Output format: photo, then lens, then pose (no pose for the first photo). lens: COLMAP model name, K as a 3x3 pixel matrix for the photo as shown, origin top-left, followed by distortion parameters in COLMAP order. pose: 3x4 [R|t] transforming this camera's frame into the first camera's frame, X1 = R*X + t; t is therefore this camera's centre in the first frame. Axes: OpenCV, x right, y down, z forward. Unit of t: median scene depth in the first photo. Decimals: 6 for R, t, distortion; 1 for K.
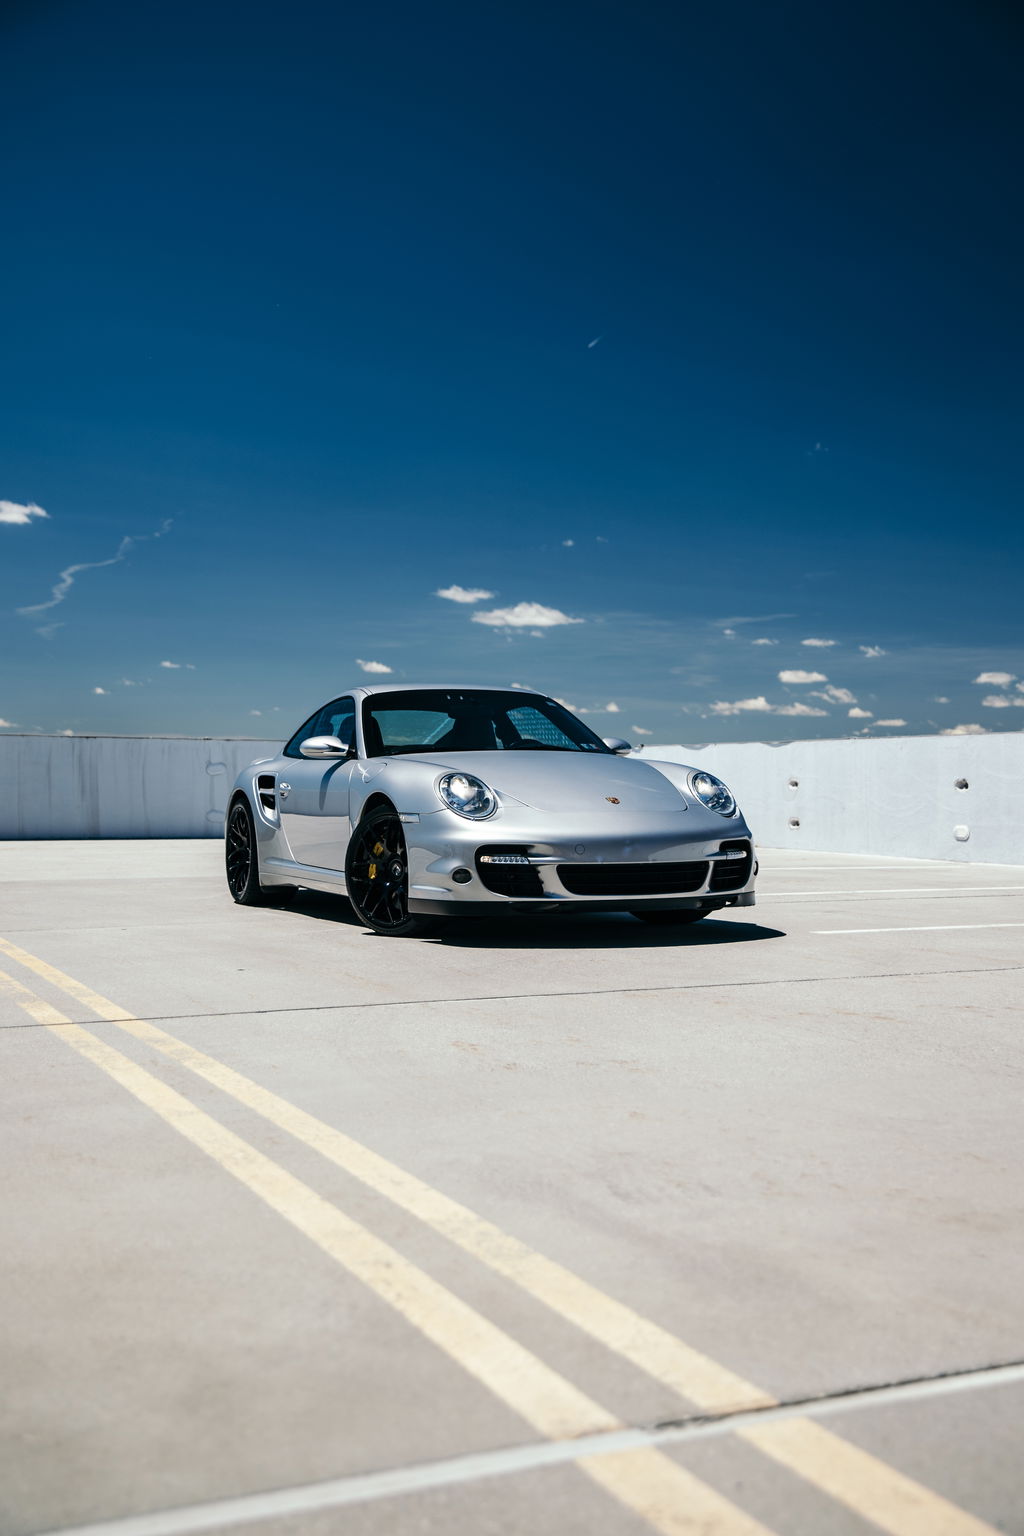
lens RADIAL K [[1626.3, 0, 533.8], [0, 1626.3, 767.1], [0, 0, 1]] dist [-0.007663, -0.000326]
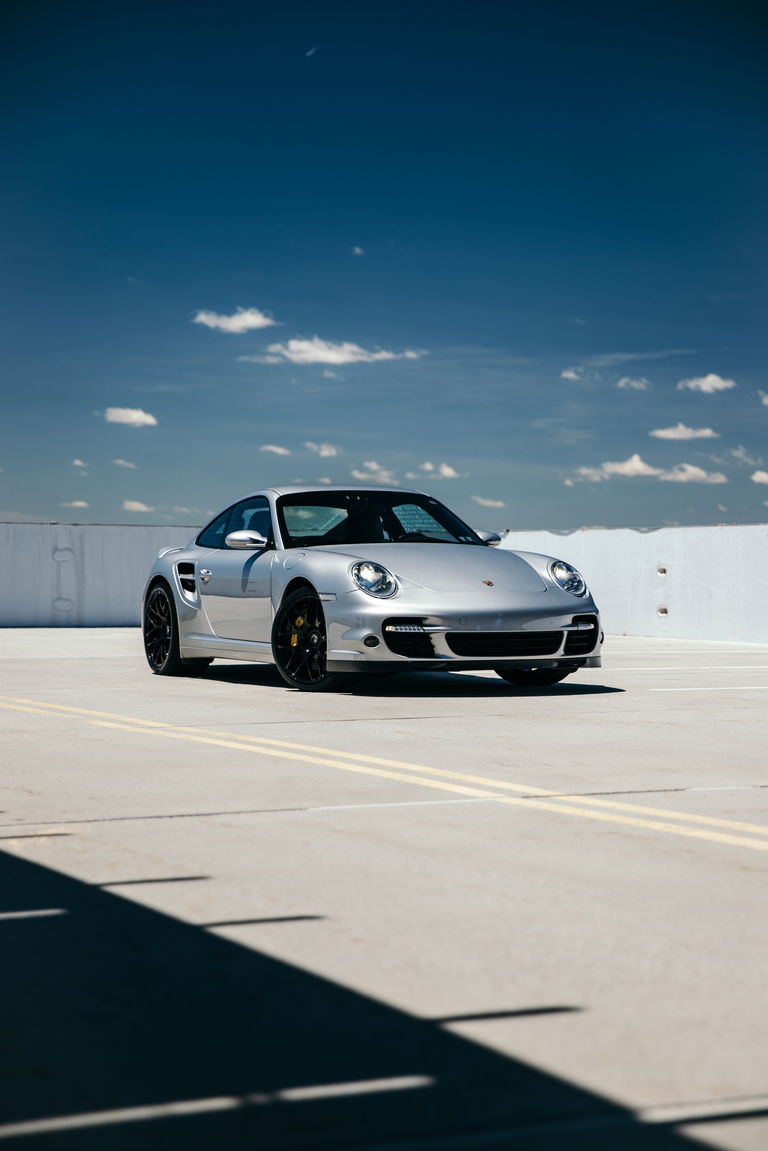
lens RADIAL K [[2266.9, 0, 384.0], [0, 2266.9, 575.5], [0, 0, 1]] dist [0.283054, 0.173703]
pose [[0.999897, 0.001098, 0.014338, -0.055172], [-0.001270, 0.999927, 0.011998, -0.006431], [-0.014324, -0.012015, 0.999825, -0.733204]]
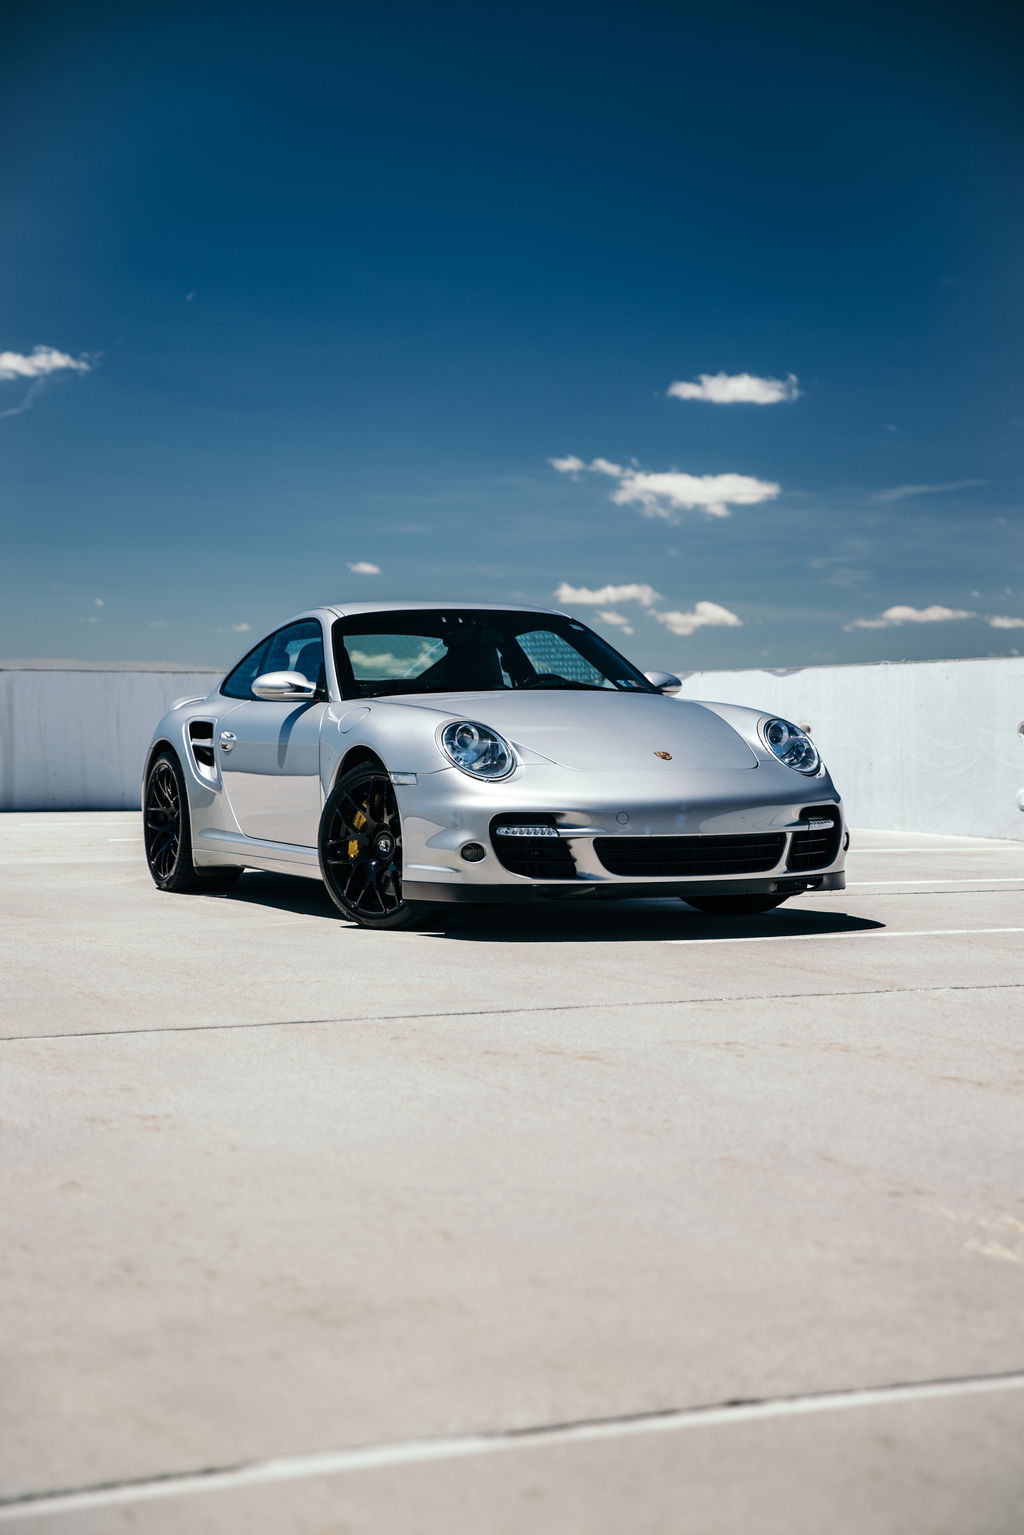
lens RADIAL K [[2417.3, 0, 512.0], [0, 2417.3, 767.5], [0, 0, 1]] dist [0.134604, 0.012615]
pose [[0.999995, -0.002813, 0.001199, -0.024318], [0.002775, 0.999509, 0.031208, -0.009832], [-0.001286, -0.031204, 0.999512, -0.156976]]
